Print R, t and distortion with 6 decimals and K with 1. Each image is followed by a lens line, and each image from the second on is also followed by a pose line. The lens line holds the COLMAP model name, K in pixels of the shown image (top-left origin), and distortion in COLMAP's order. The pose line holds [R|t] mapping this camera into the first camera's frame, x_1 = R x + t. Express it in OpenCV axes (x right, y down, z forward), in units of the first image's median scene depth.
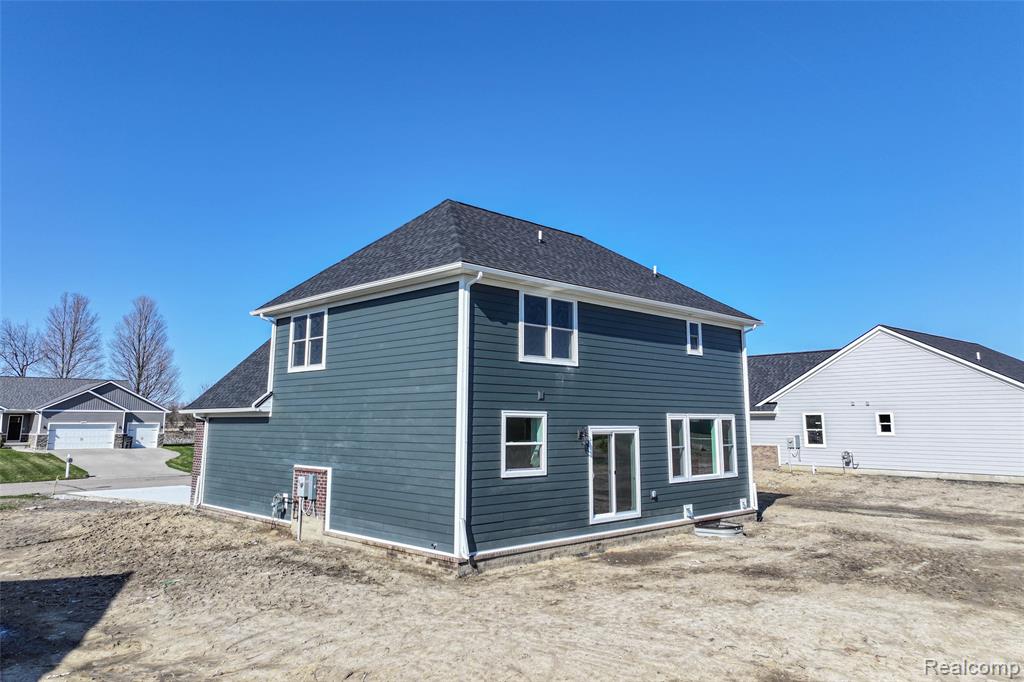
lens RADIAL K [[726.8, 0, 512.6], [0, 726.8, 299.0], [0, 0, 1]] dist [0.000908, -0.000588]
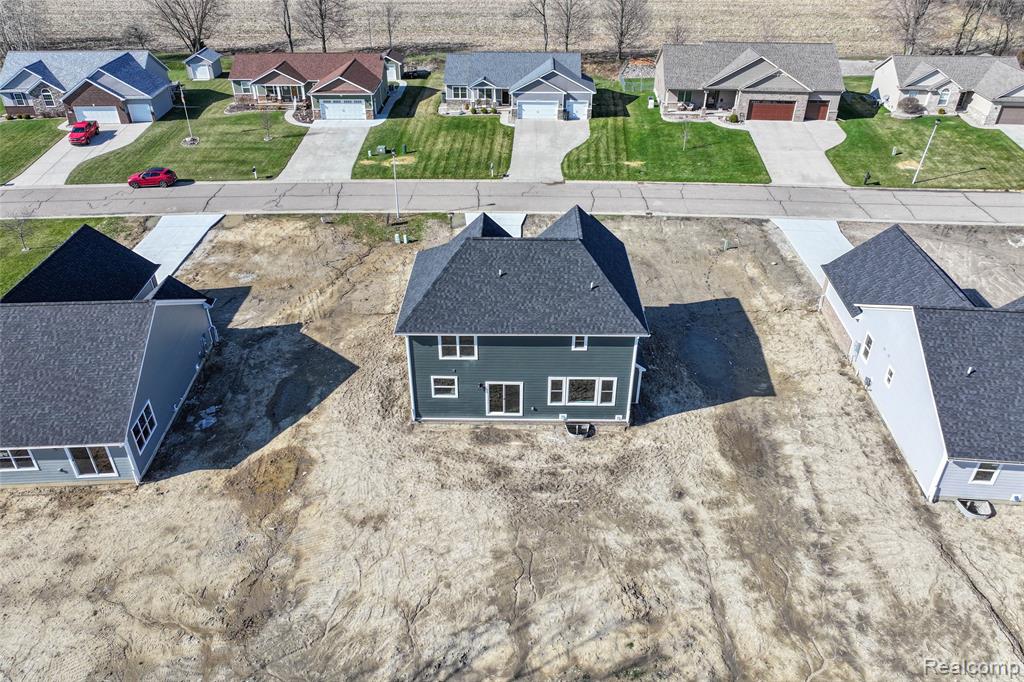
lens RADIAL K [[718.6, 0, 512.0], [0, 718.6, 341.0], [0, 0, 1]] dist [0.007447, 0.002410]
pose [[0.707352, 0.377733, -0.597471, 1.380570], [0.118834, 0.769667, 0.627289, -1.244666], [0.696801, -0.514714, 0.499537, 0.030875]]
